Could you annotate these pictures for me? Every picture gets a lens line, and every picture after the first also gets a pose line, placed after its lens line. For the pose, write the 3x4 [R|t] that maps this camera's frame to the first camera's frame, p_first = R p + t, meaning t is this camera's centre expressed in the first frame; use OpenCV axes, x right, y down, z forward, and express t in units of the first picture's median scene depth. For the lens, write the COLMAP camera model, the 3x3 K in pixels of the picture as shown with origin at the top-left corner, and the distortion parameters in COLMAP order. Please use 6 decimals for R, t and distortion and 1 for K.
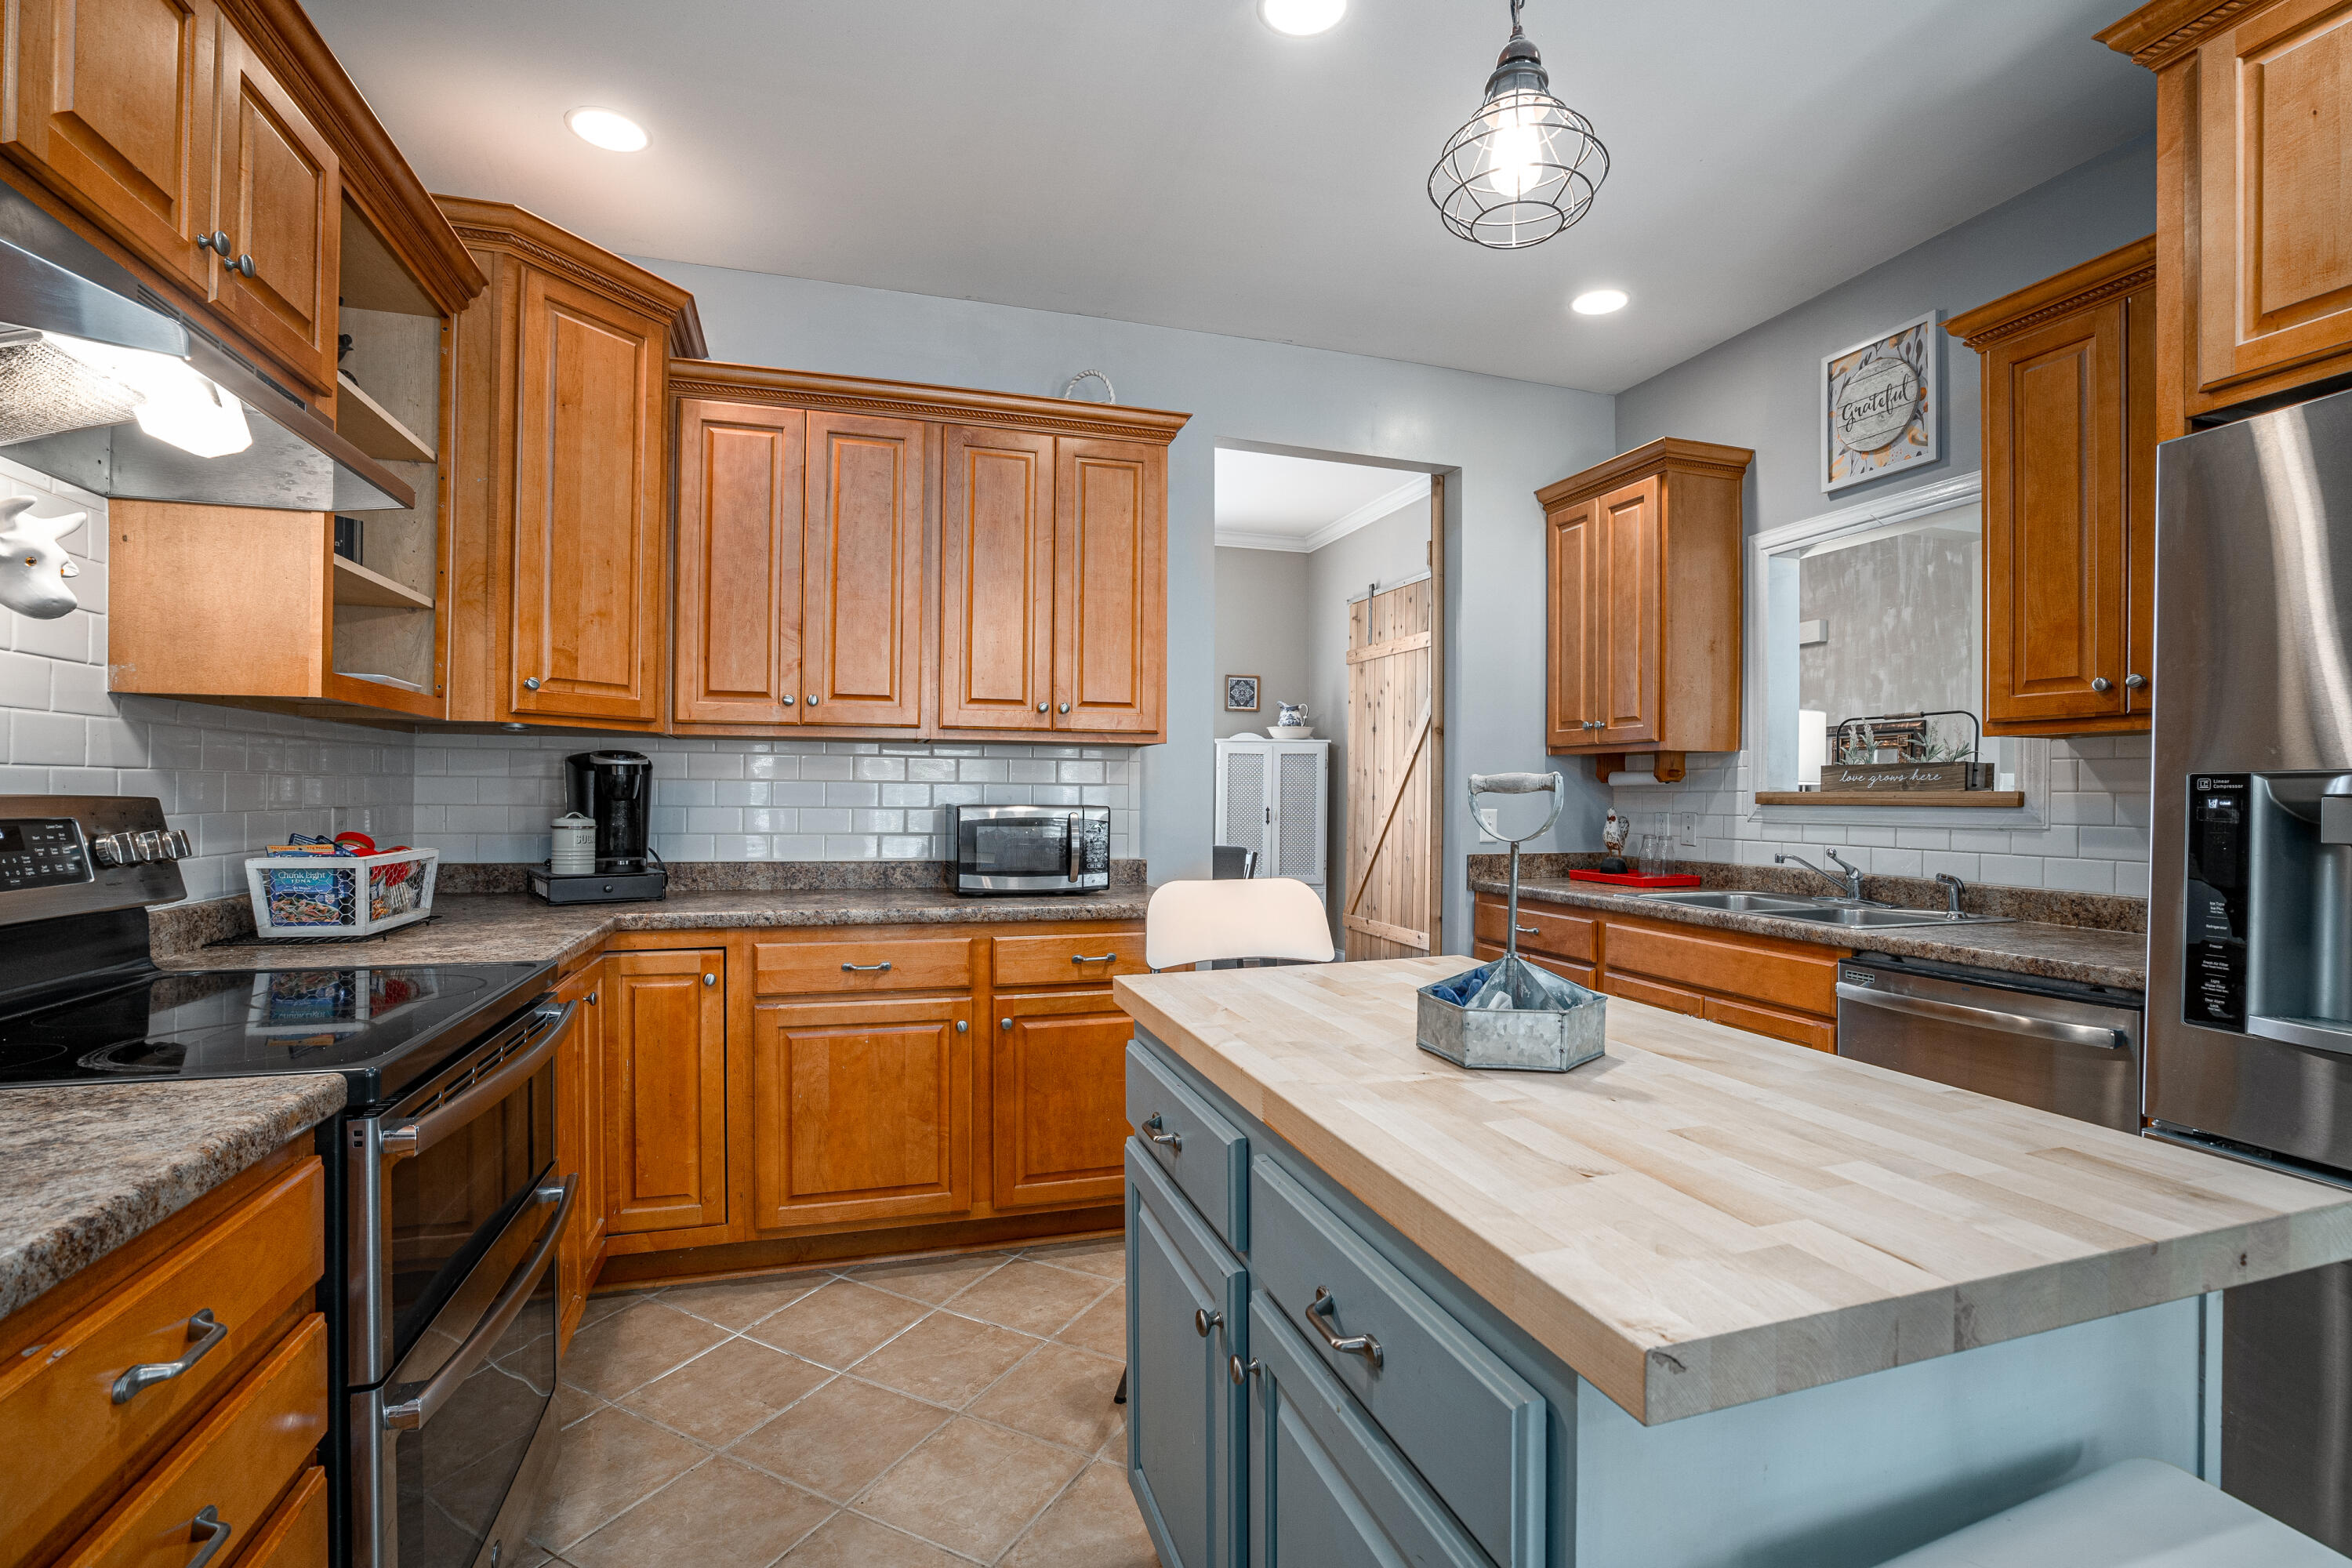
lens RADIAL K [[1074.0, 0, 1173.3], [0, 1074.0, 796.1], [0, 0, 1]] dist [-0.067289, 0.027563]
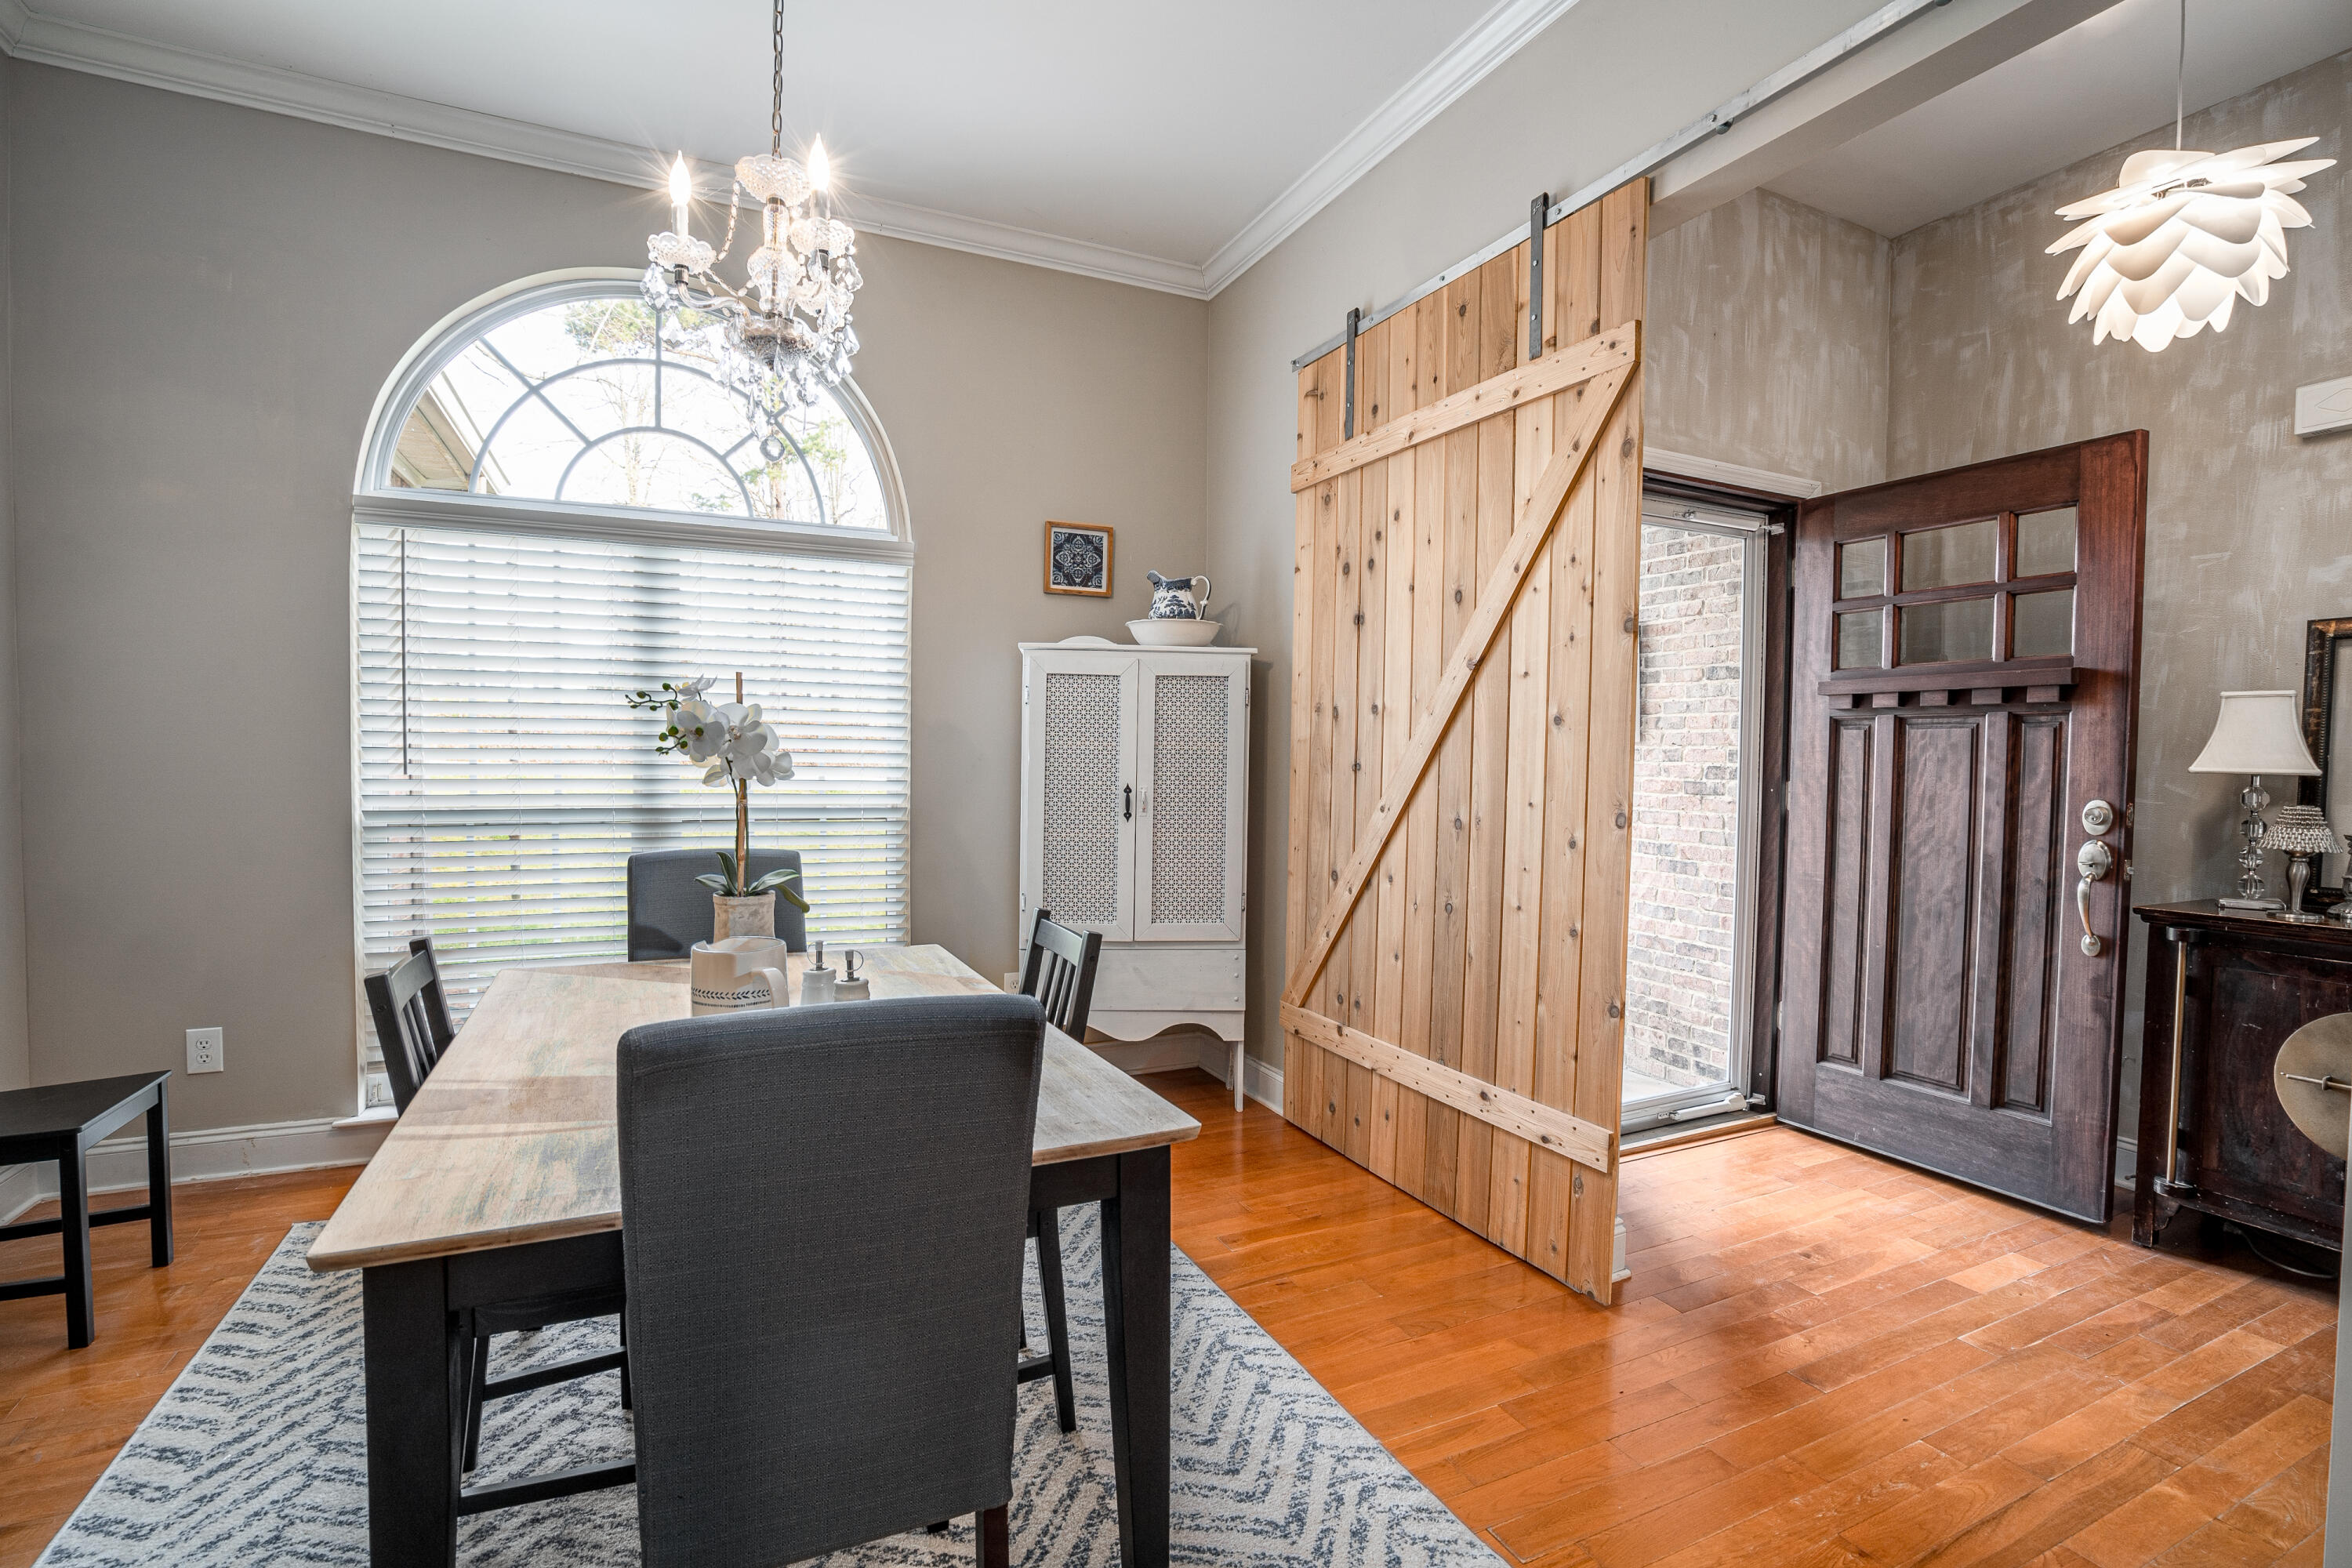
lens RADIAL K [[1074.0, 0, 1173.3], [0, 1074.0, 796.1], [0, 0, 1]] dist [-0.067289, 0.027563]
pose [[0.990461, -0.000283, 0.137792, 0.042549], [-0.004416, 0.999419, 0.033798, -0.001506], [-0.137722, -0.034084, 0.989884, 0.527276]]
